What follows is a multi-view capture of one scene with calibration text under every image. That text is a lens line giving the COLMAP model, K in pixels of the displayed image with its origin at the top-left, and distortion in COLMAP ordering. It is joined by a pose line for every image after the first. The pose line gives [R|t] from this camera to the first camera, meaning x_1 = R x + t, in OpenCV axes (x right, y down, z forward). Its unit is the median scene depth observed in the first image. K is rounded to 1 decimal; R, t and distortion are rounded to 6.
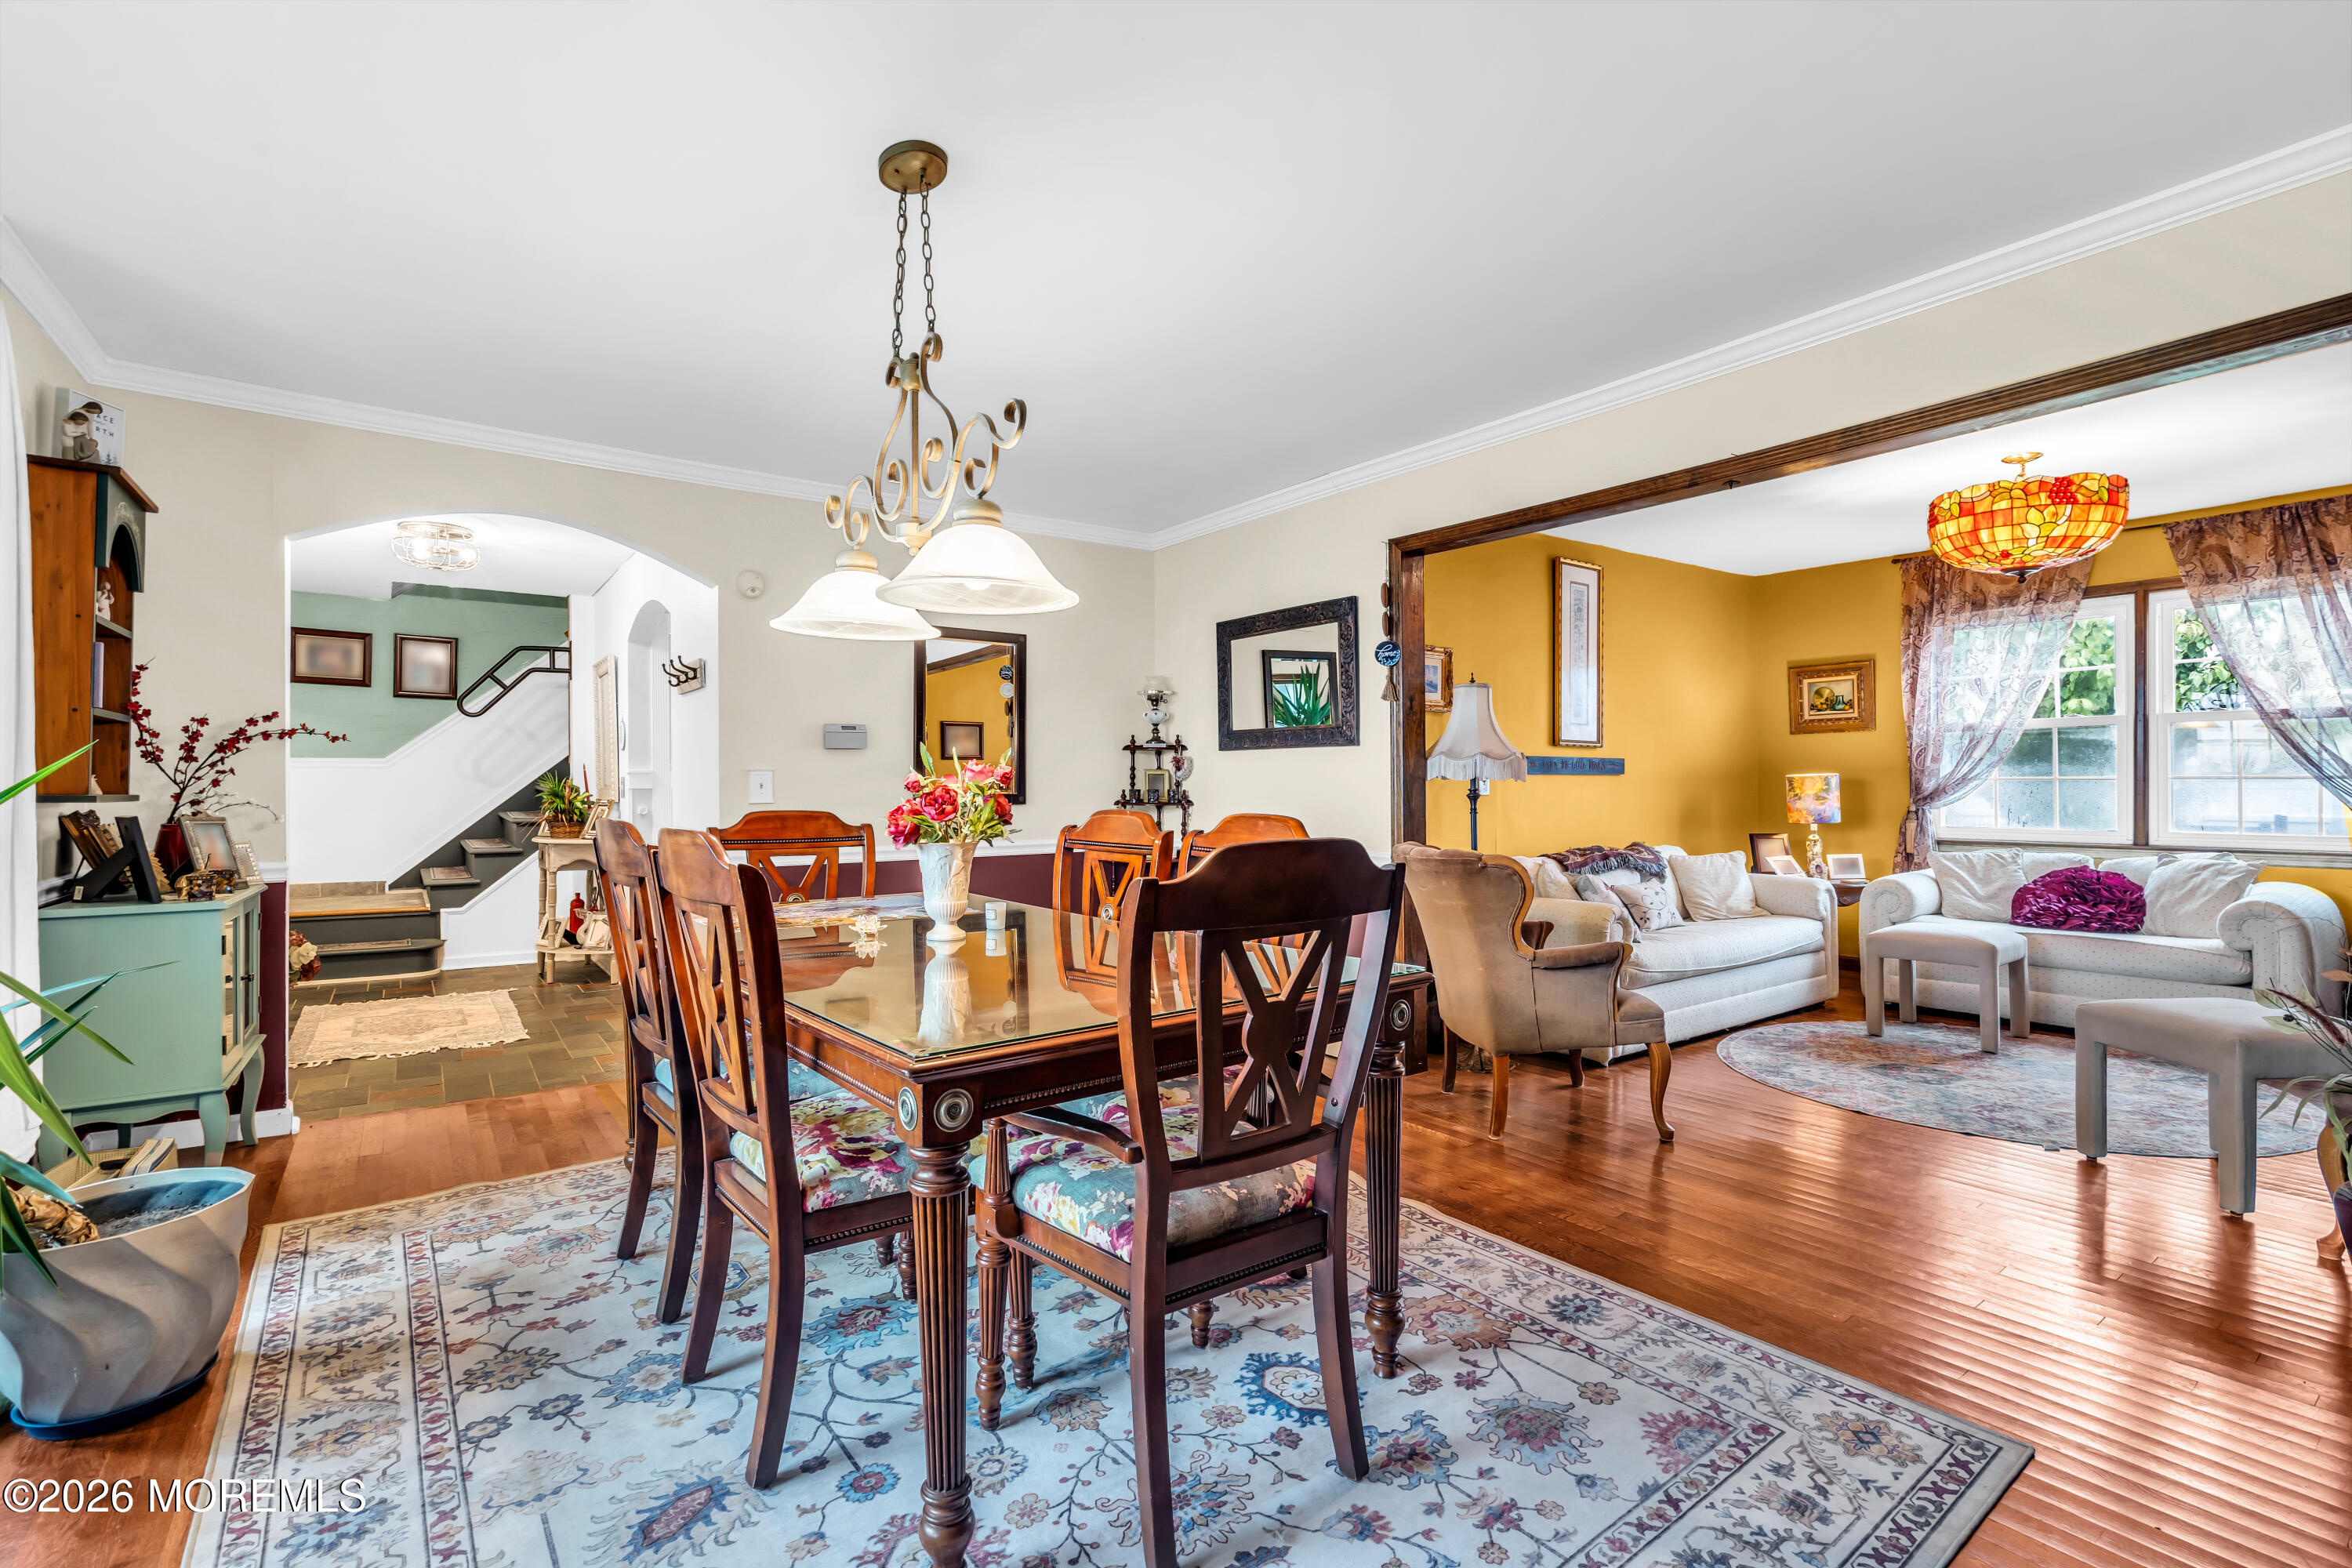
lens RADIAL K [[1067.6, 0, 1170.5], [0, 1067.6, 788.1], [0, 0, 1]] dist [0.001519, 0.000086]
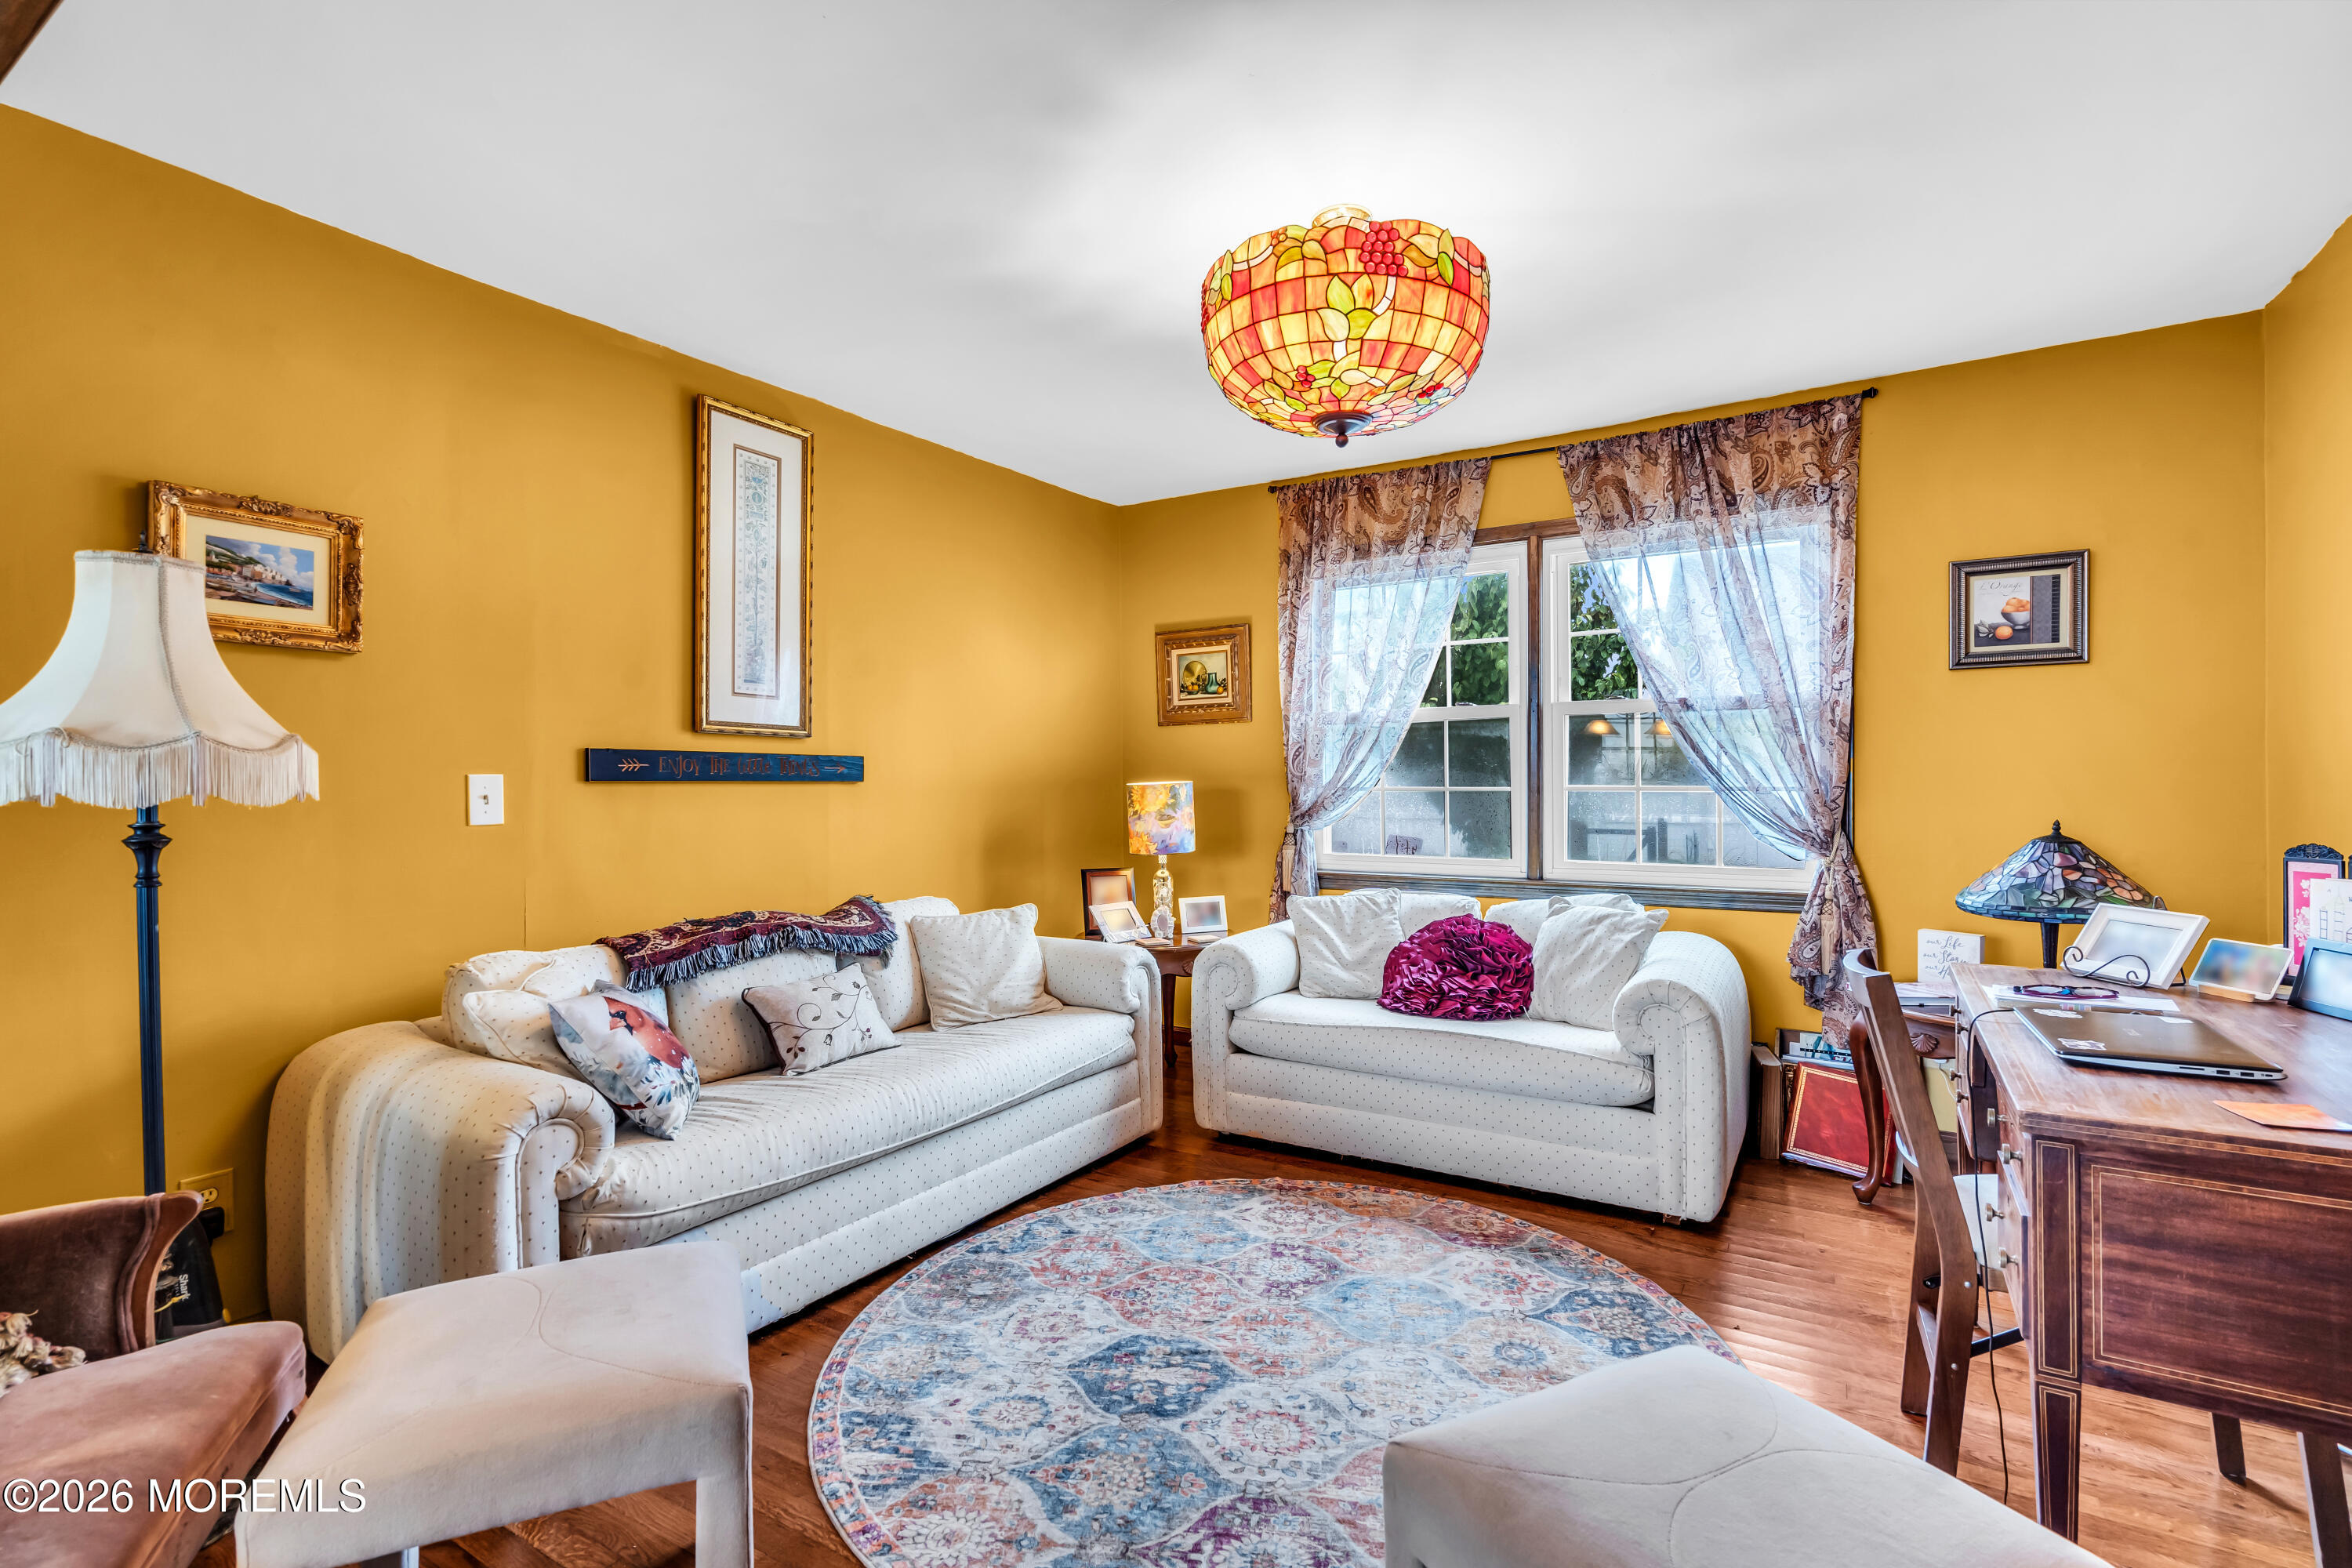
lens RADIAL K [[1067.6, 0, 1170.5], [0, 1067.6, 788.1], [0, 0, 1]] dist [0.001519, 0.000086]
pose [[0.929470, -0.001033, 0.368897, 0.400488], [0.001399, 0.999999, -0.000725, -0.009714], [-0.368896, 0.001190, 0.929470, 0.405455]]
